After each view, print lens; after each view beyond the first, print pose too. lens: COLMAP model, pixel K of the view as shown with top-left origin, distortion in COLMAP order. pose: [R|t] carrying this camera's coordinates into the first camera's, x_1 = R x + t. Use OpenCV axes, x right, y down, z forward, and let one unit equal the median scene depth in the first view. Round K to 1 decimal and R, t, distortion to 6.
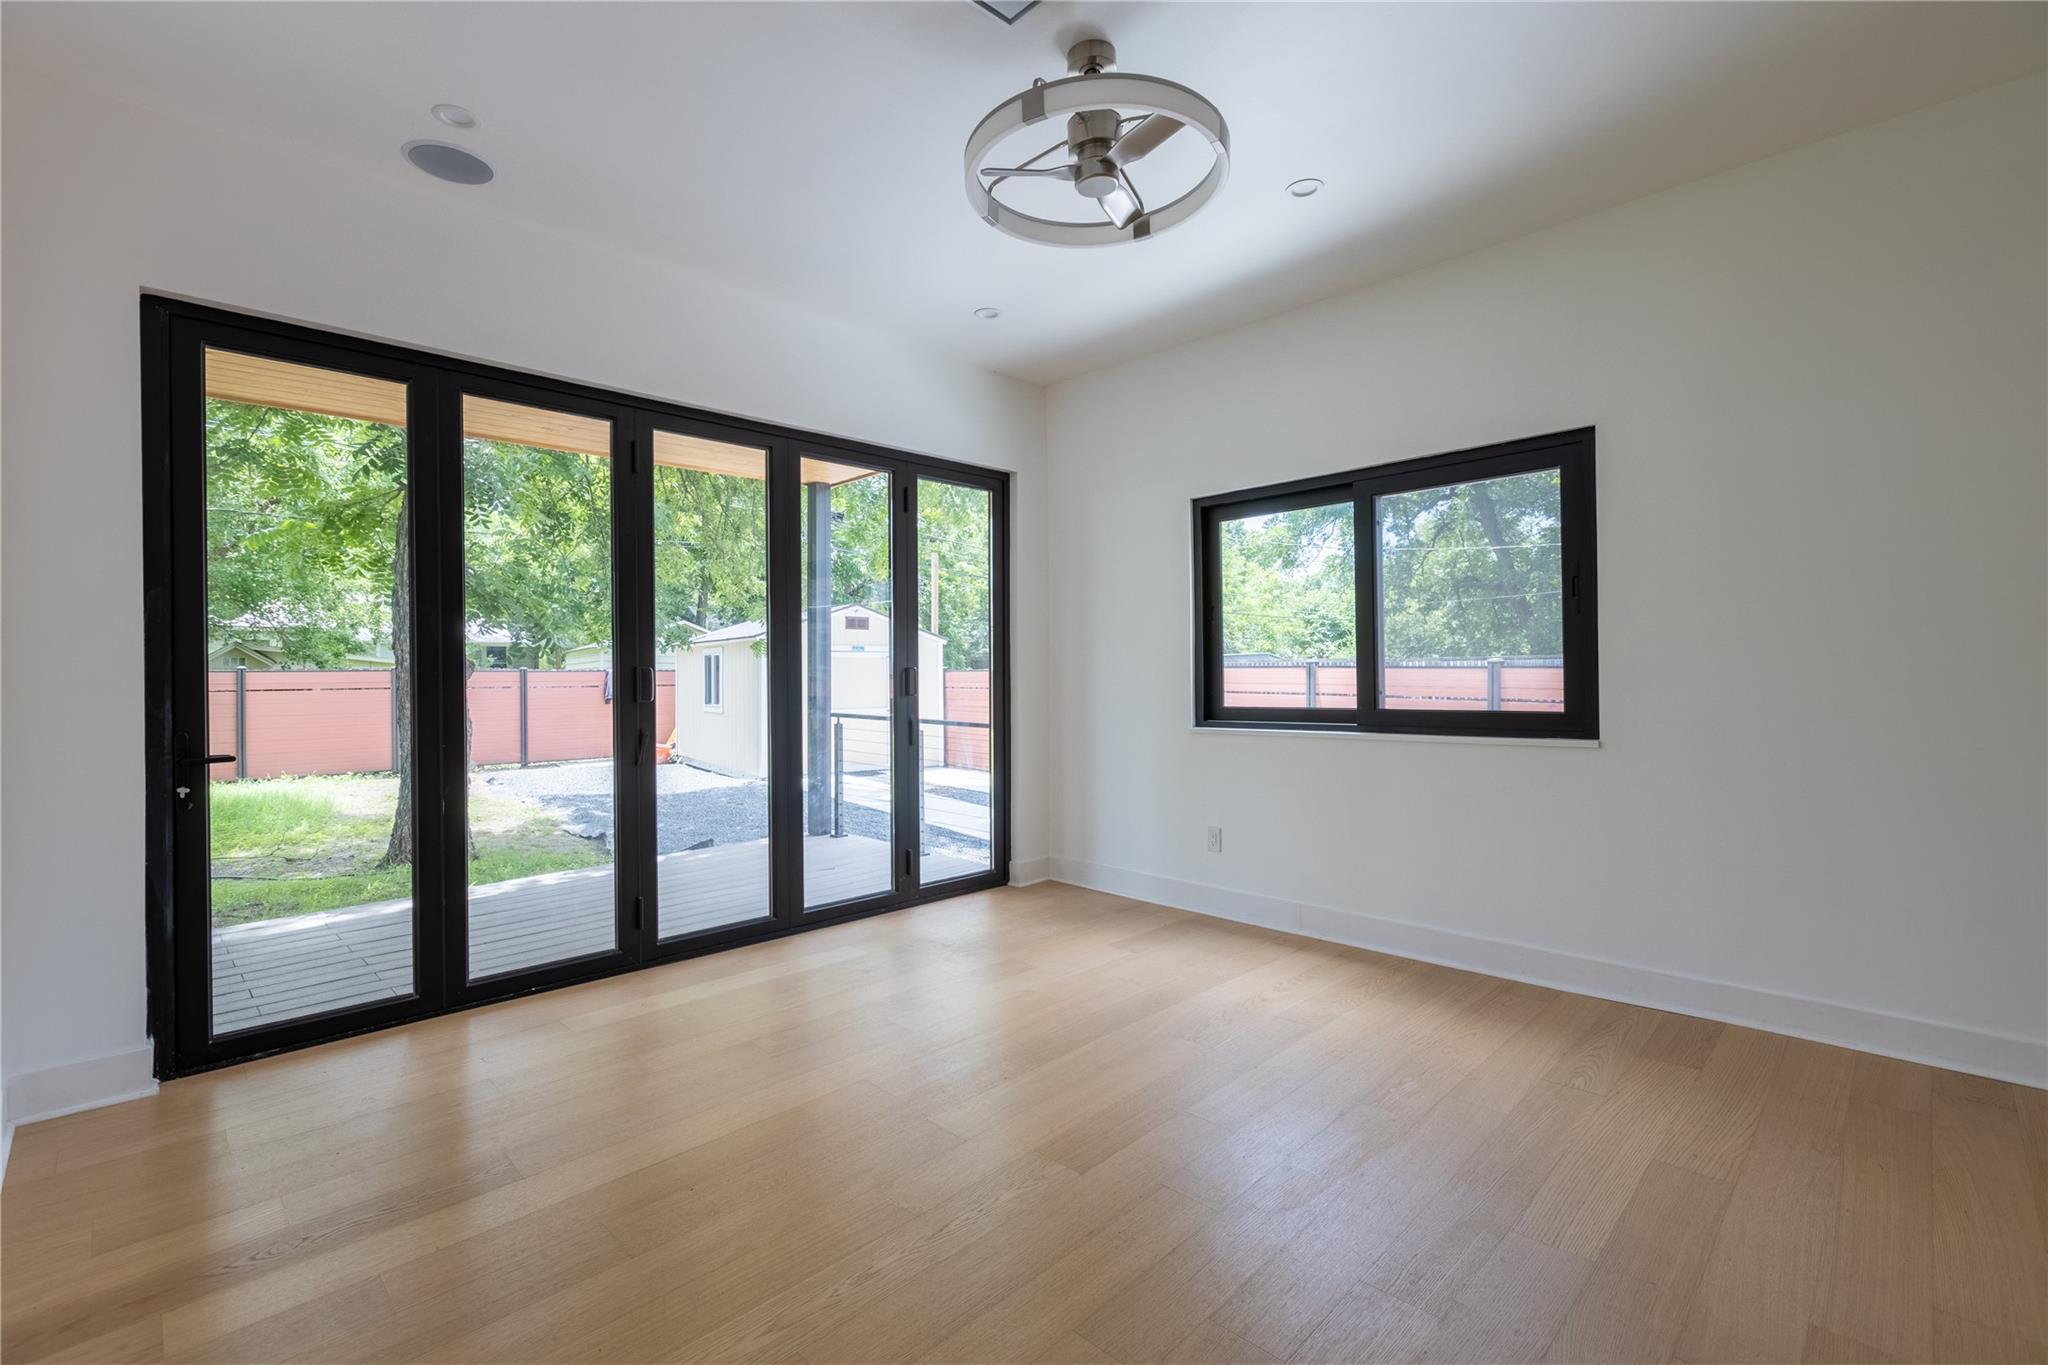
lens RADIAL K [[901.0, 0, 1015.5], [0, 901.0, 678.0], [0, 0, 1]] dist [0.002955, -0.001520]
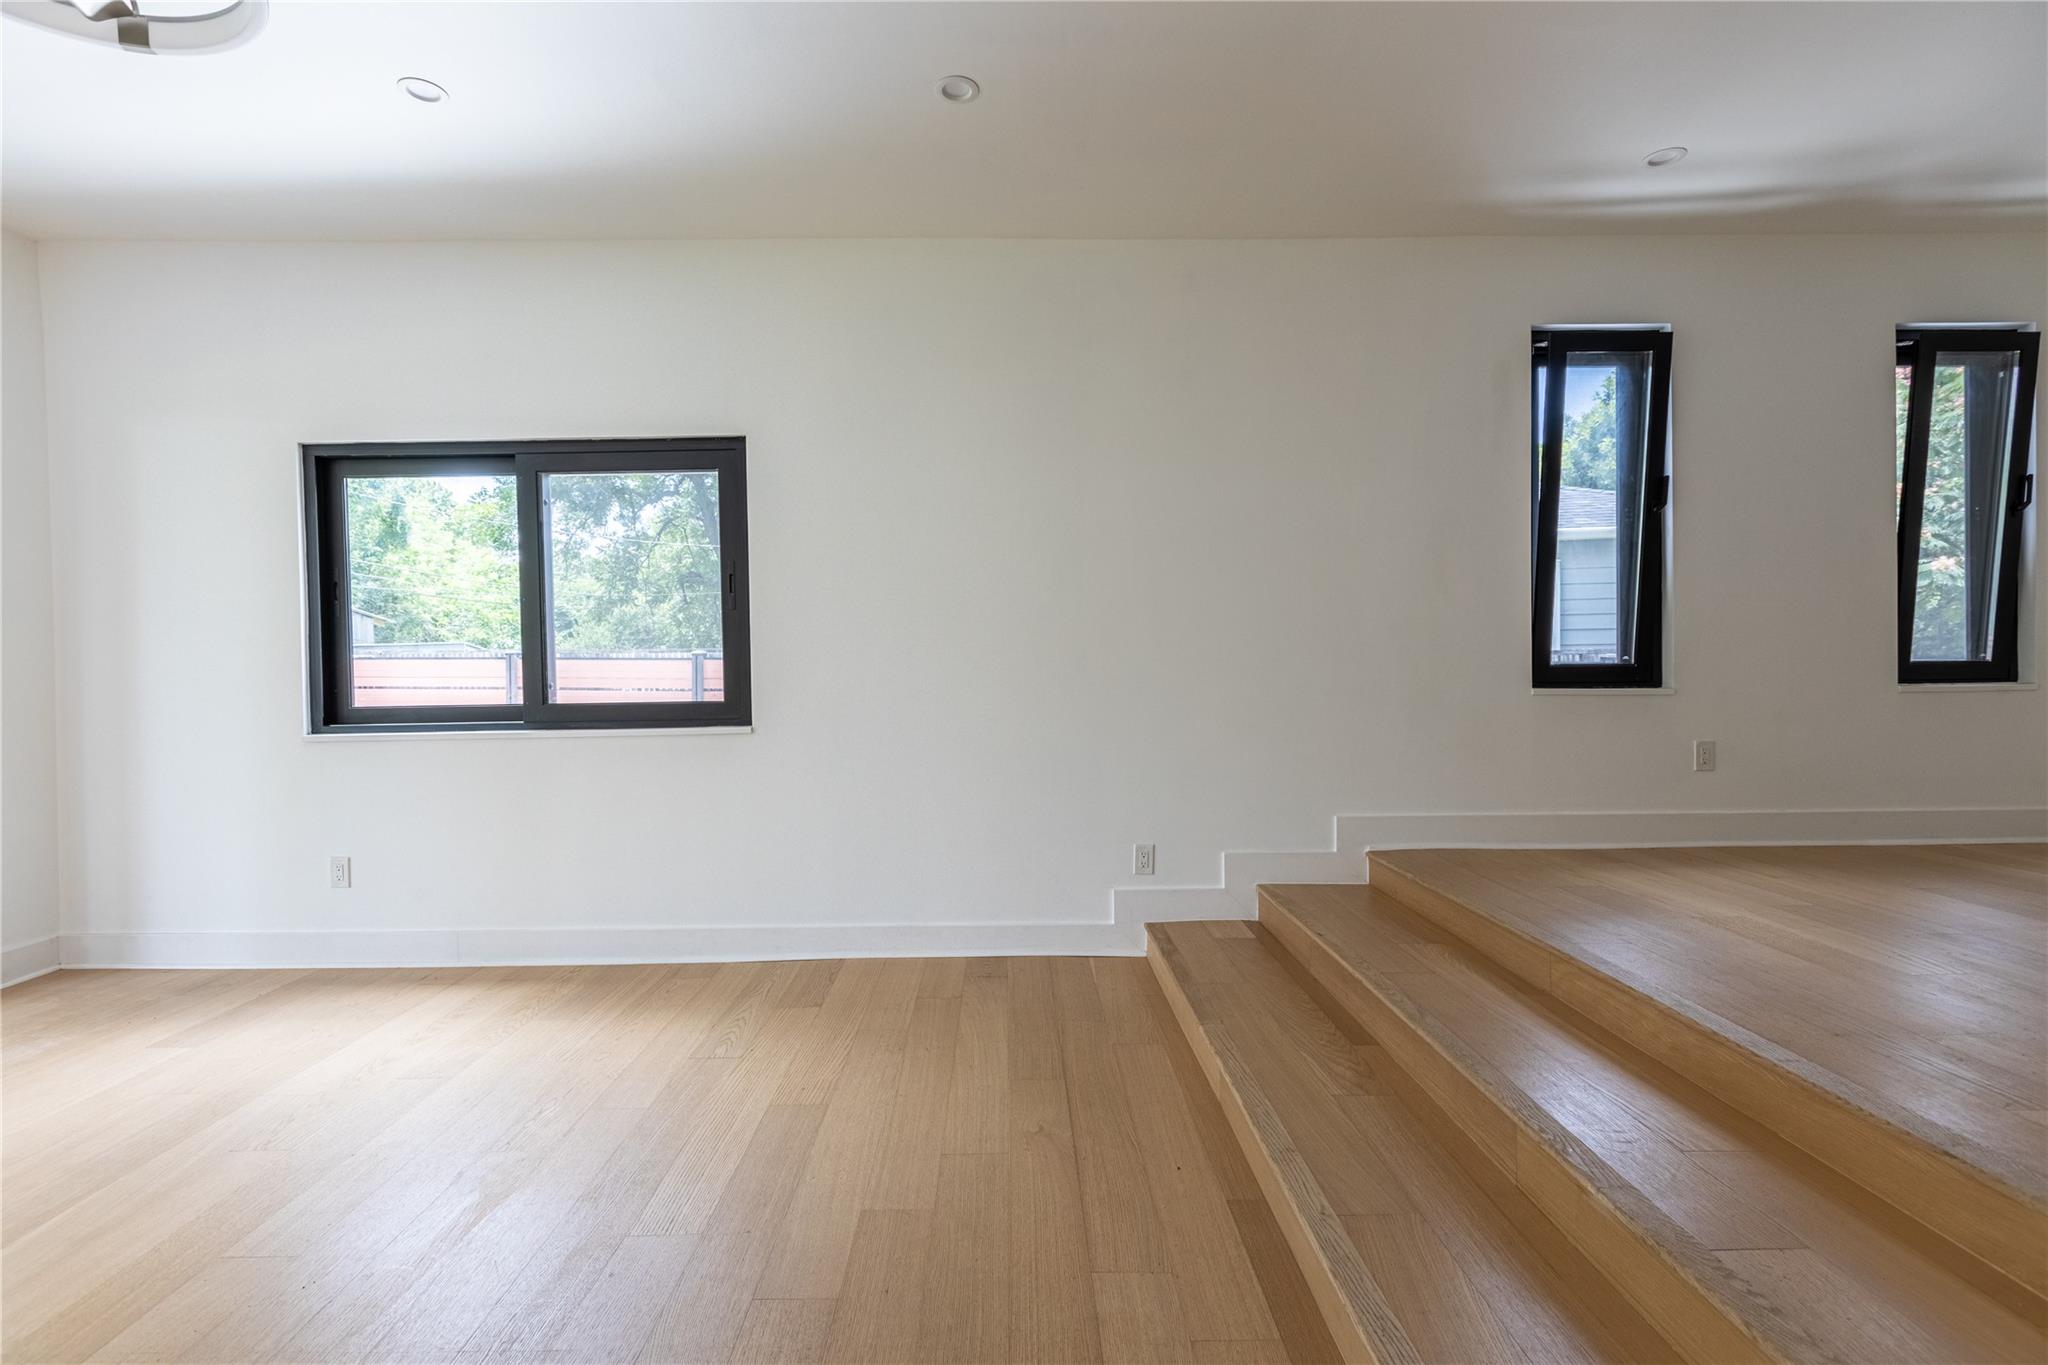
lens RADIAL K [[901.0, 0, 1013.6], [0, 901.0, 675.4], [0, 0, 1]] dist [0.002955, -0.001520]
pose [[0.697273, -0.011834, 0.716708, 0.073192], [0.007441, 0.999929, 0.009271, 0.000360], [-0.716767, -0.001132, 0.697312, 0.010911]]
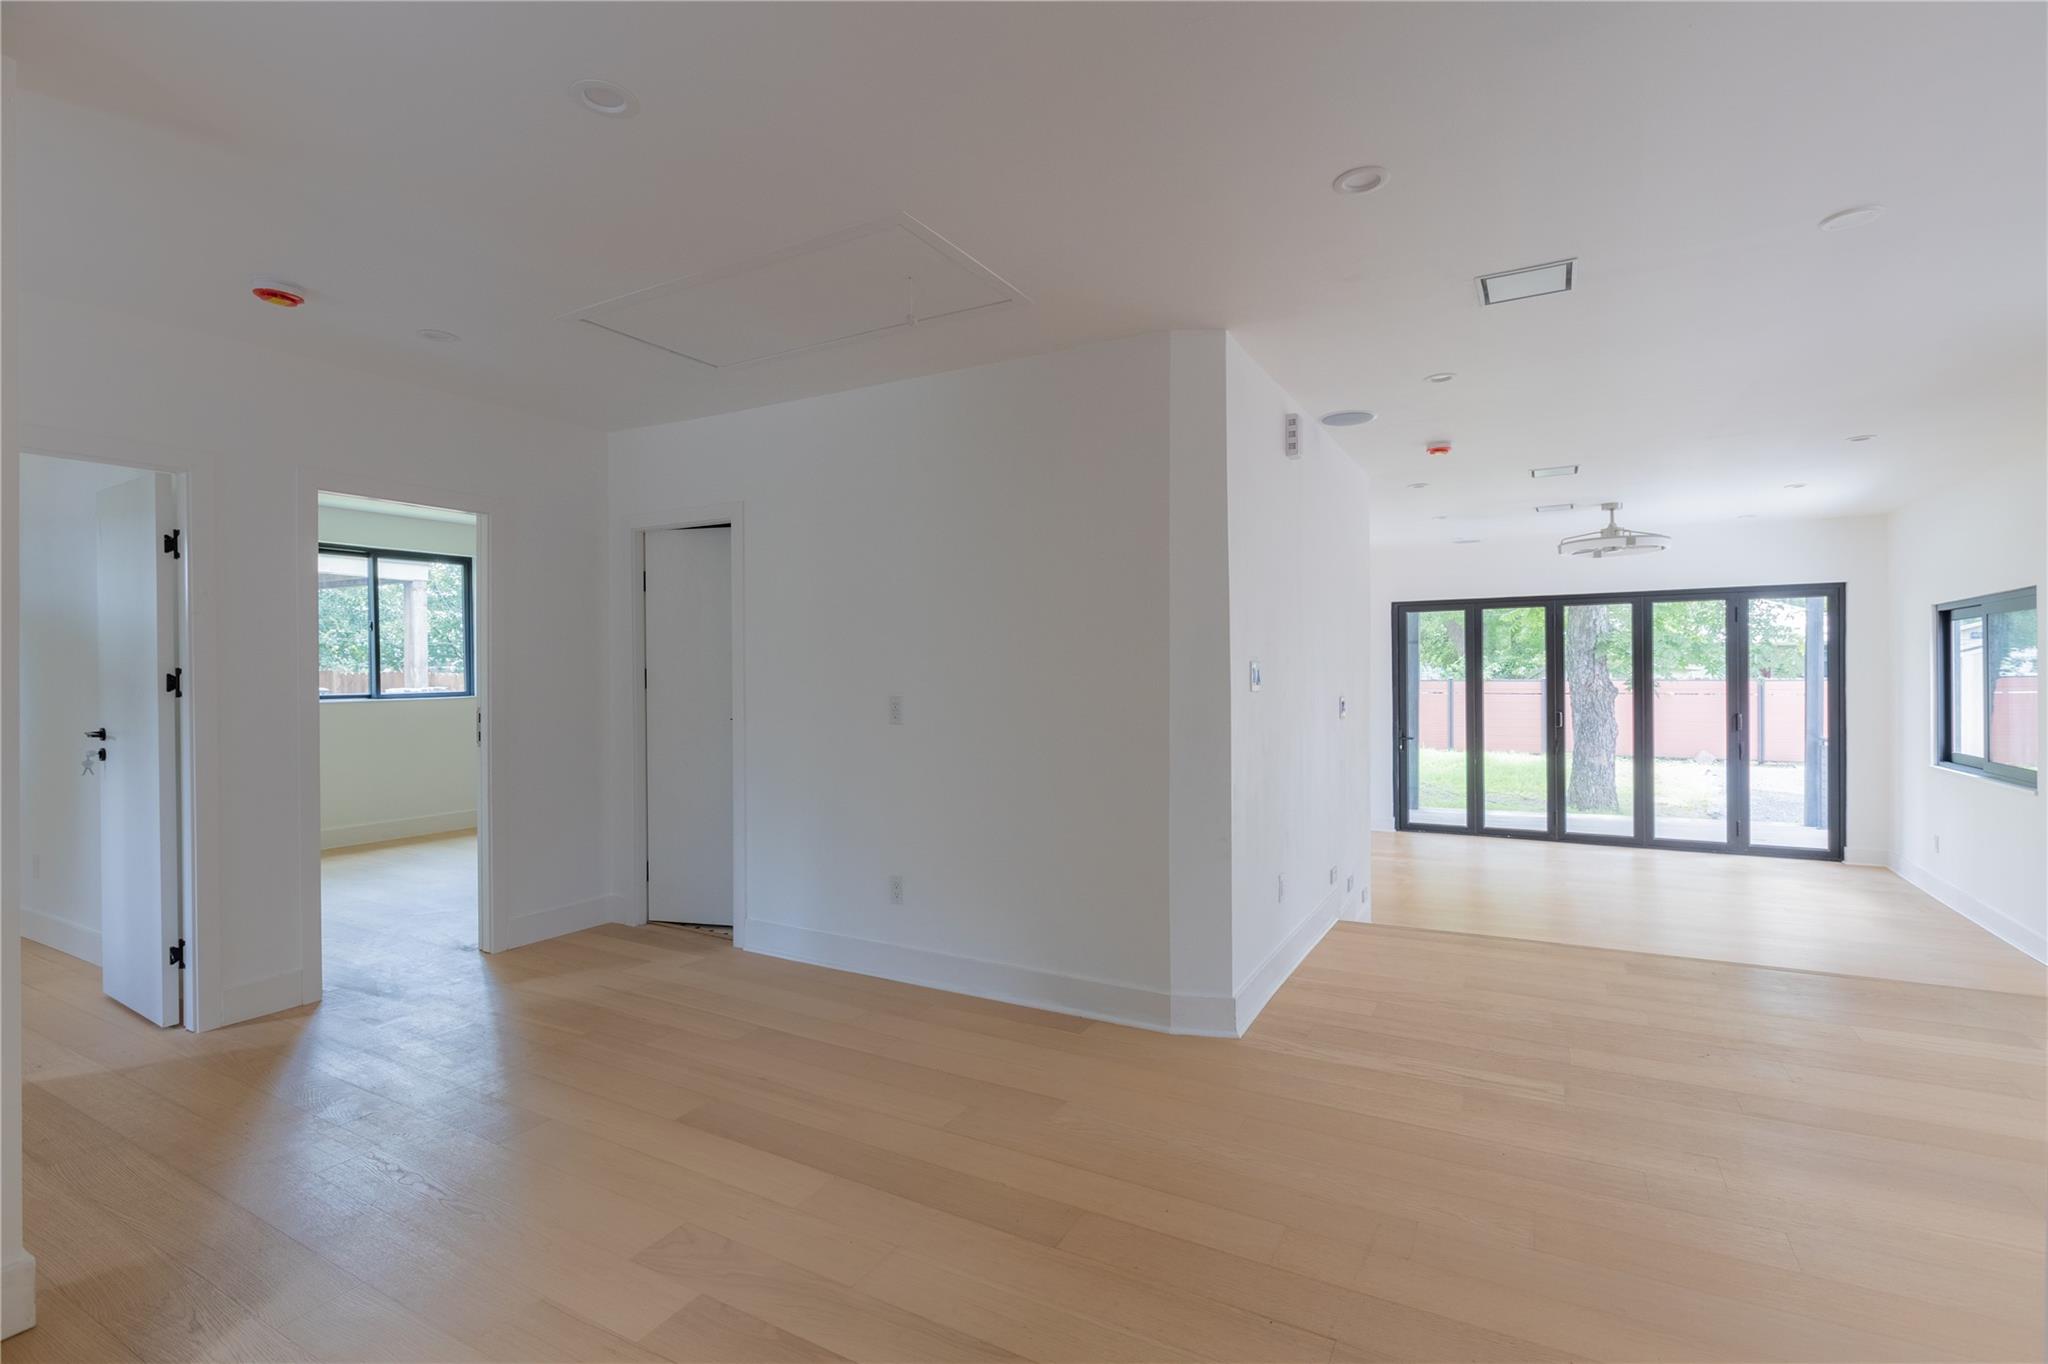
lens RADIAL K [[949.9, 0, 1011.6], [0, 949.9, 675.9], [0, 0, 1]] dist [-0.006204, 0.001016]
pose [[0.268410, 0.009292, -0.963260, 1.436977], [0.004823, 0.999928, 0.010990, -0.127511], [0.963293, -0.007596, 0.268346, -0.926555]]
